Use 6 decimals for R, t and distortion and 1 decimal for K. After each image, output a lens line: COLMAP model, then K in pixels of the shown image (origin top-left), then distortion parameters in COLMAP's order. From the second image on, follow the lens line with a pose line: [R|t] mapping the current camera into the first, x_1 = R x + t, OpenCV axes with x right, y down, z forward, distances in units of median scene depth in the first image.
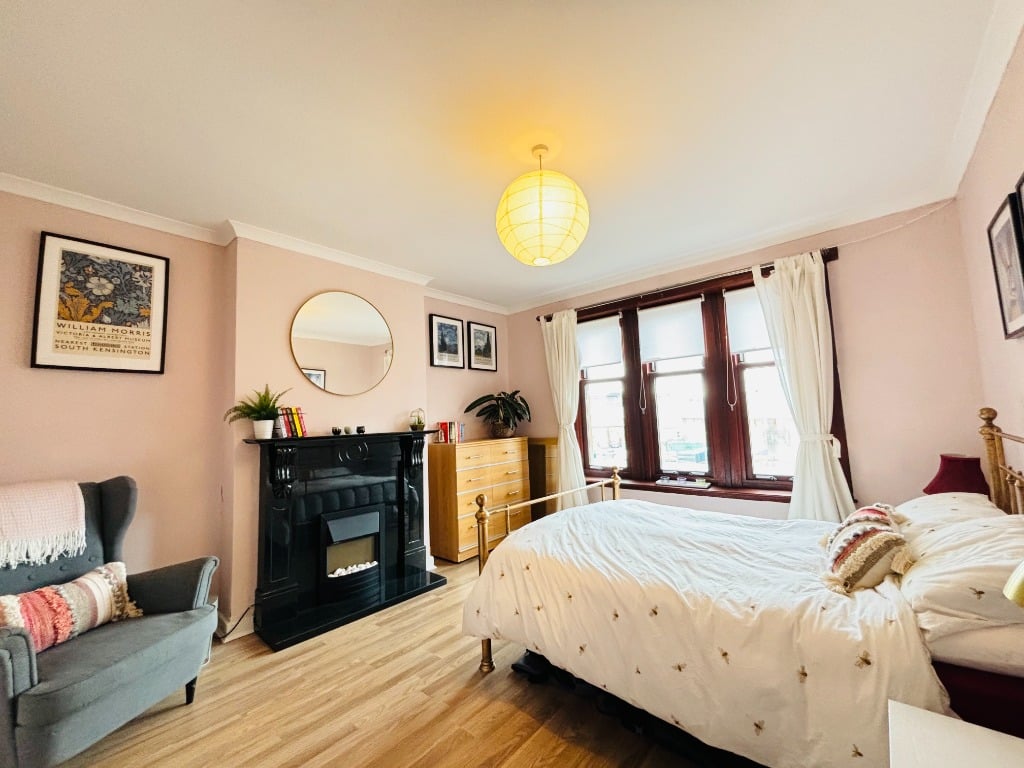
lens RADIAL K [[412.2, 0, 514.2], [0, 412.2, 388.6], [0, 0, 1]] dist [0.001694, -0.000987]
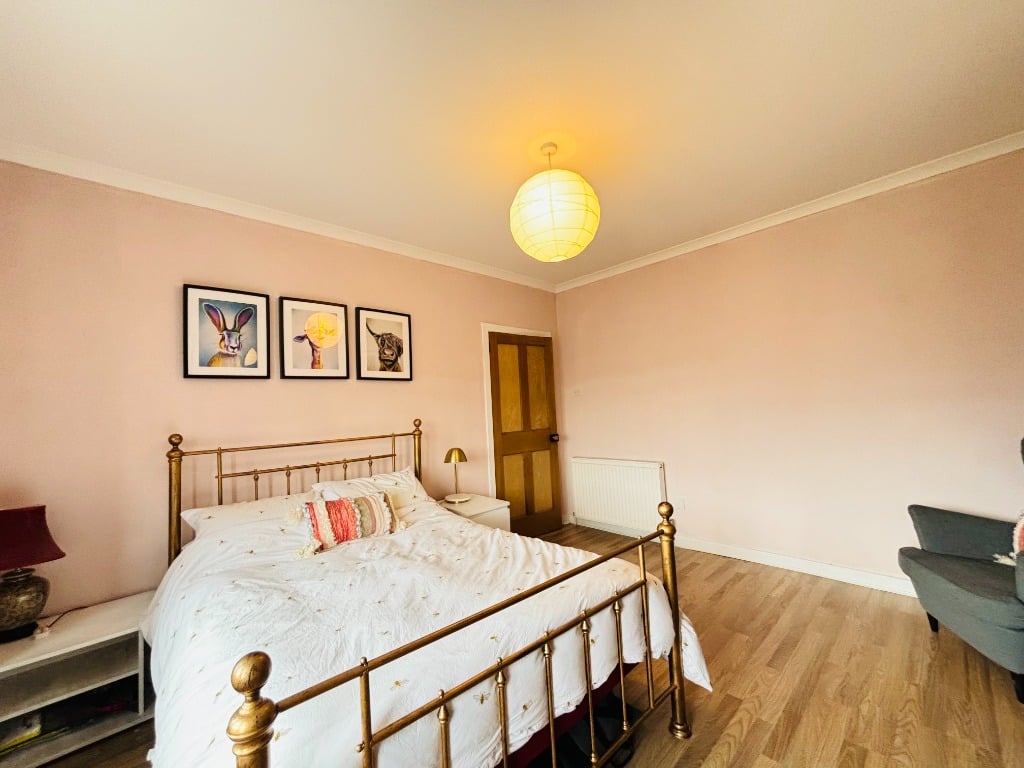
lens RADIAL K [[412.2, 0, 512.5], [0, 412.2, 383.2], [0, 0, 1]] dist [0.001694, -0.000987]
pose [[-0.991476, 0.094633, 0.089554, 0.107687], [0.081299, 0.986474, -0.142336, 0.127366], [-0.101813, -0.133842, -0.985759, 1.785515]]
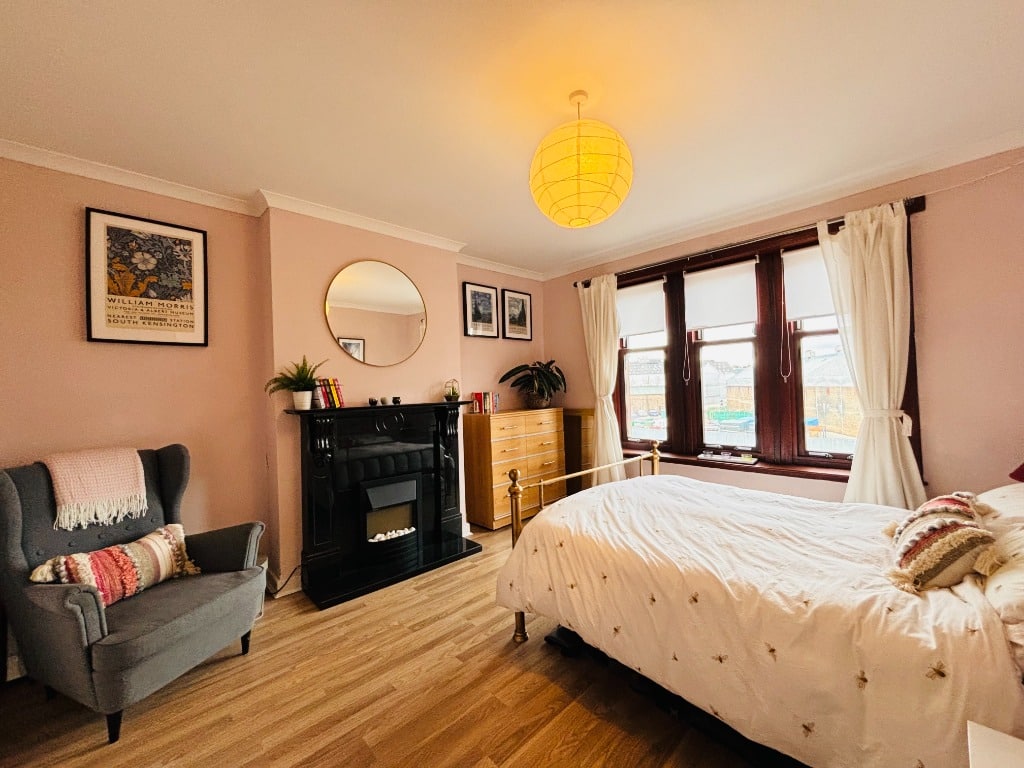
lens RADIAL K [[412.2, 0, 514.3], [0, 412.2, 387.2], [0, 0, 1]] dist [0.001694, -0.000987]
pose [[0.996010, 0.005416, -0.089077, 0.006058], [0.001444, 0.997048, 0.076766, -0.013058], [0.089230, -0.076589, 0.993062, 0.040492]]
